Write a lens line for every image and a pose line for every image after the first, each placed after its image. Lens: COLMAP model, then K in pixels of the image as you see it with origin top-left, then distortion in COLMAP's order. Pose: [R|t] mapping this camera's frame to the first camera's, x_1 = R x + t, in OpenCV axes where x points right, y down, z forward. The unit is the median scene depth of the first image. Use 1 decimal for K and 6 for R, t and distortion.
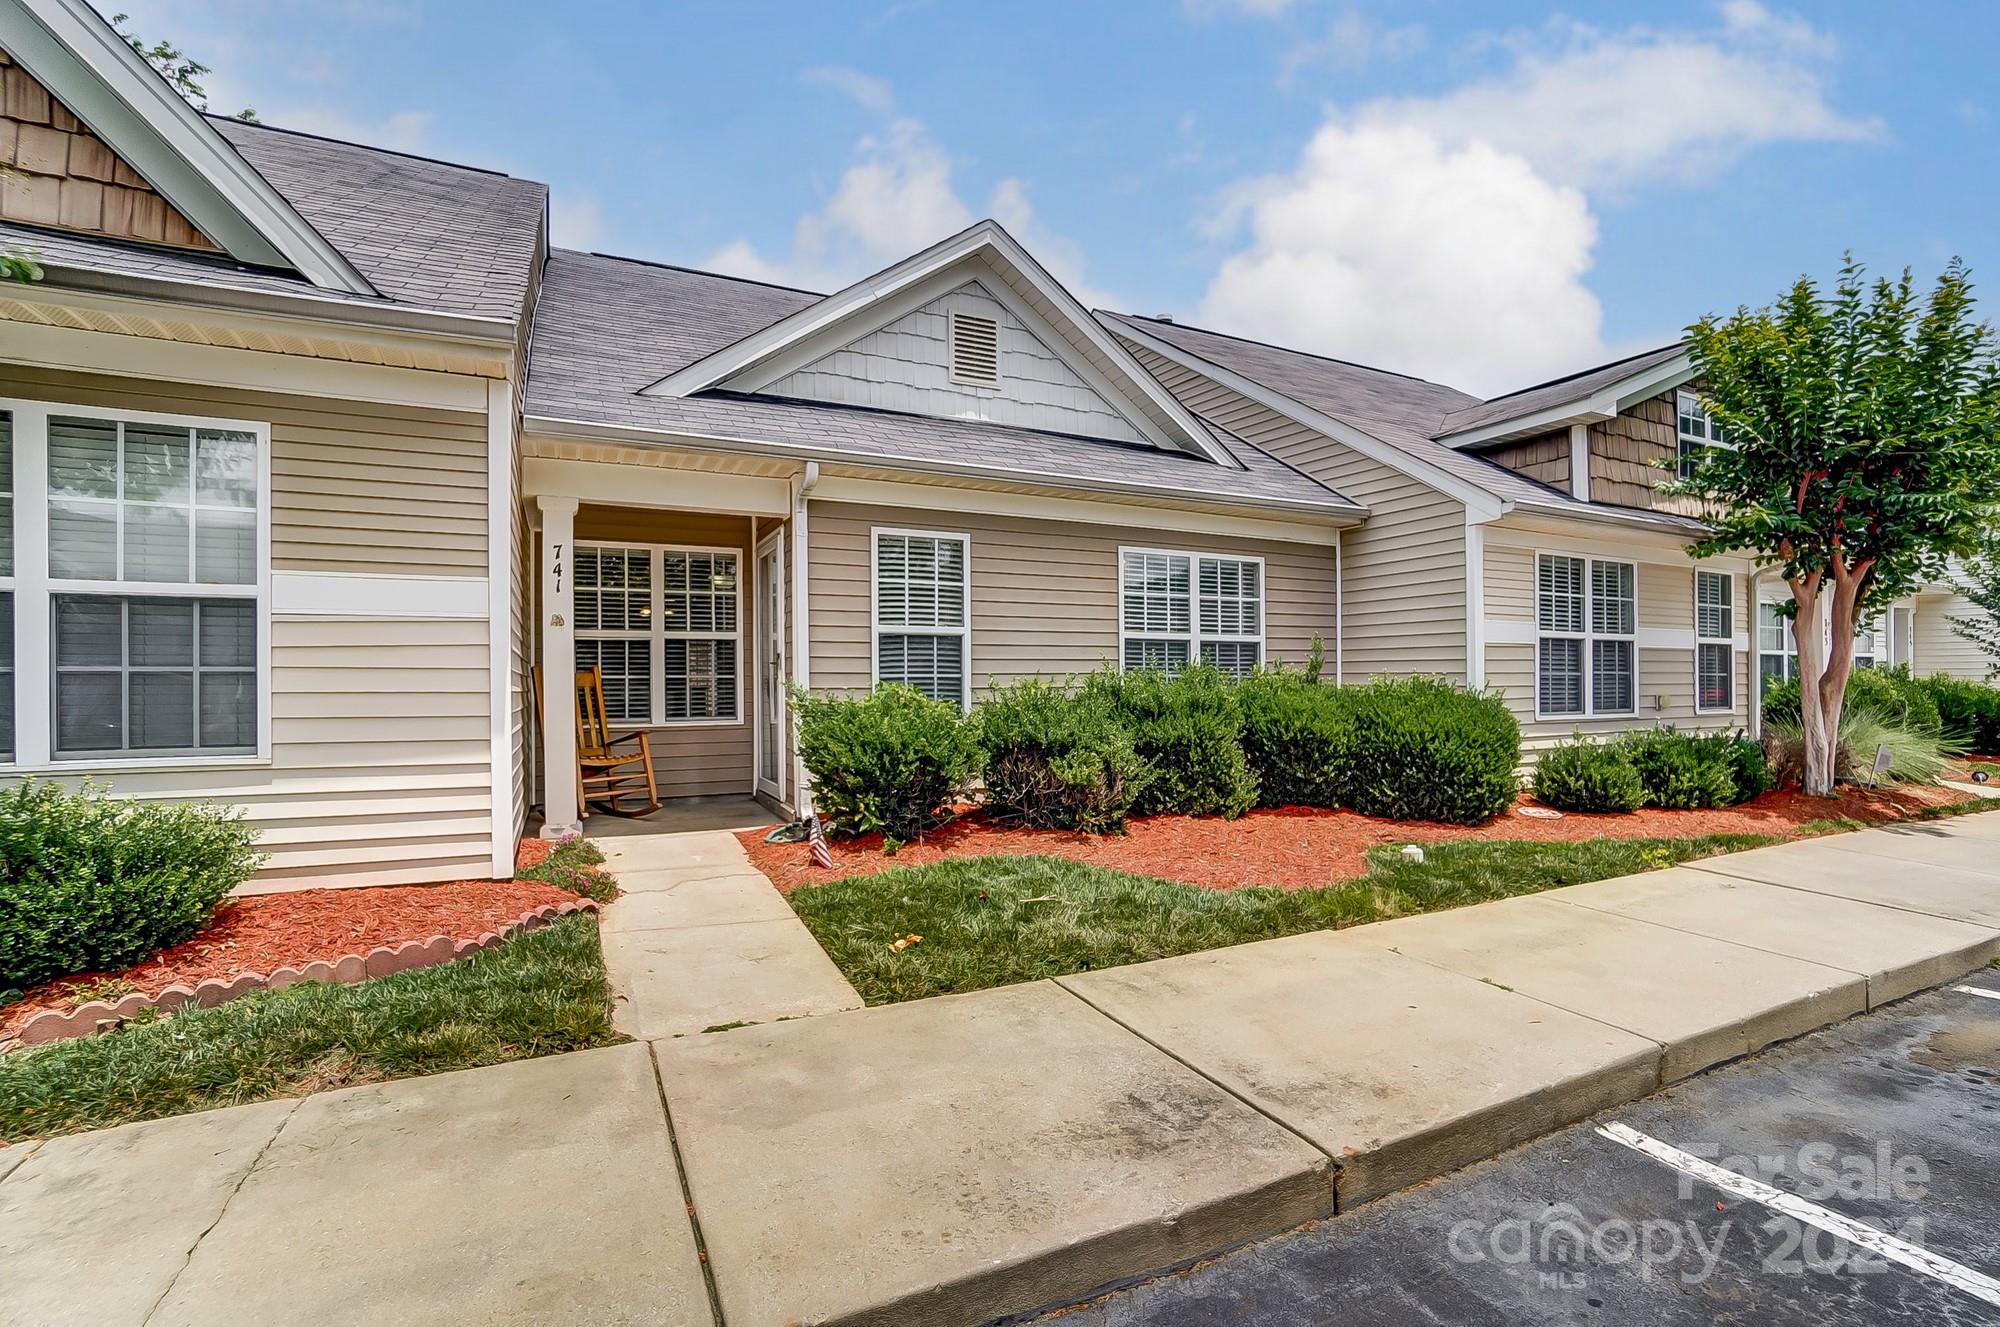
lens RADIAL K [[883.0, 0, 1011.5], [0, 883.0, 667.8], [0, 0, 1]] dist [-0.028613, 0.005437]
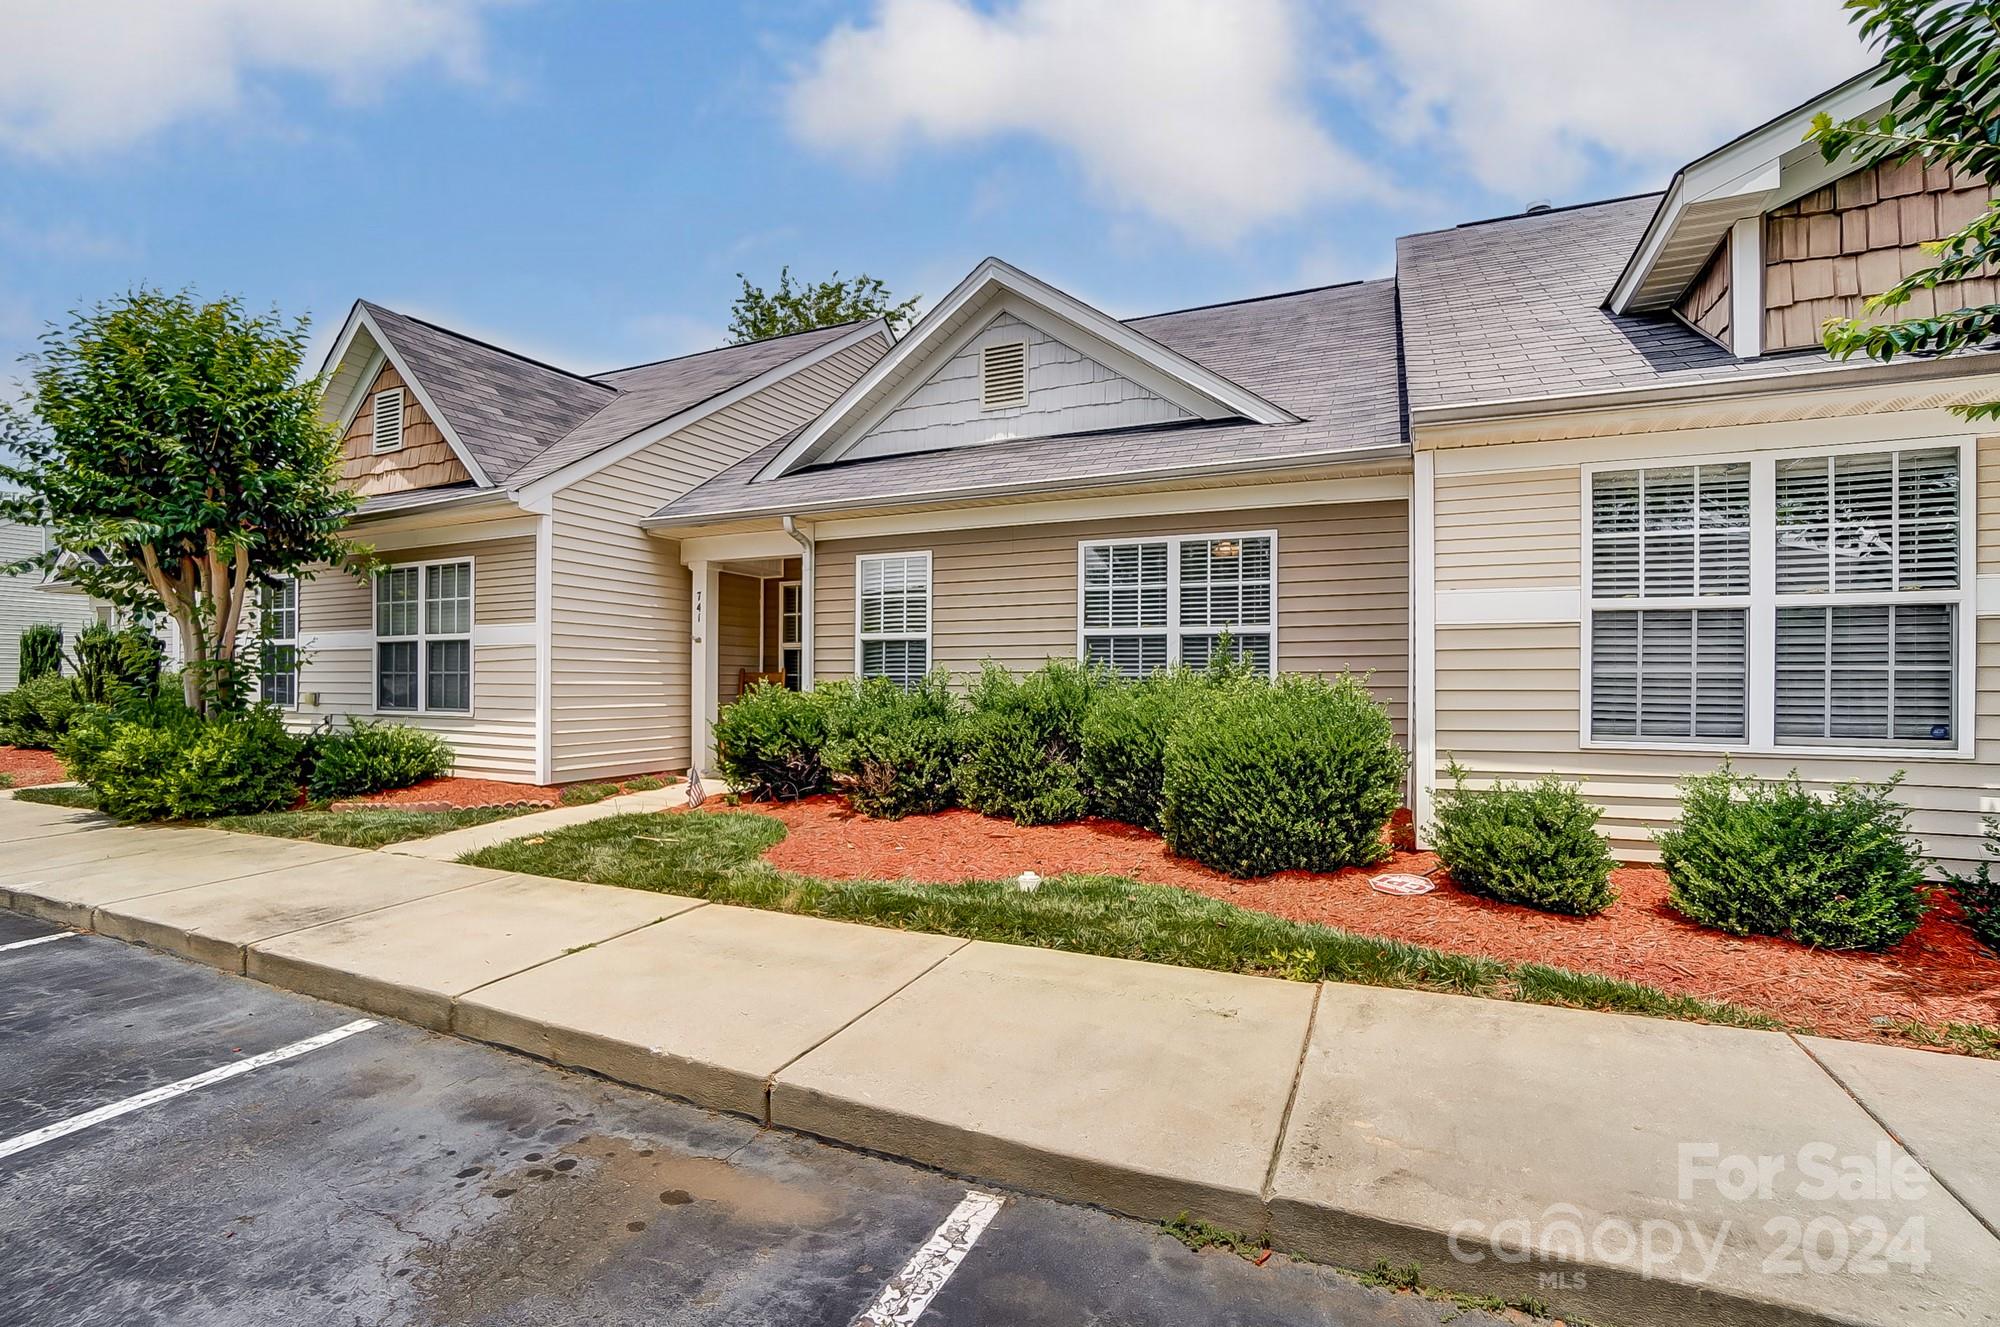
lens RADIAL K [[883.0, 0, 1020.2], [0, 883.0, 656.6], [0, 0, 1]] dist [-0.028613, 0.005437]
pose [[0.645036, -0.014547, -0.764013, 0.921053], [0.009244, 0.999894, -0.011233, 0.000053], [0.764096, 0.000184, 0.645103, 0.356838]]
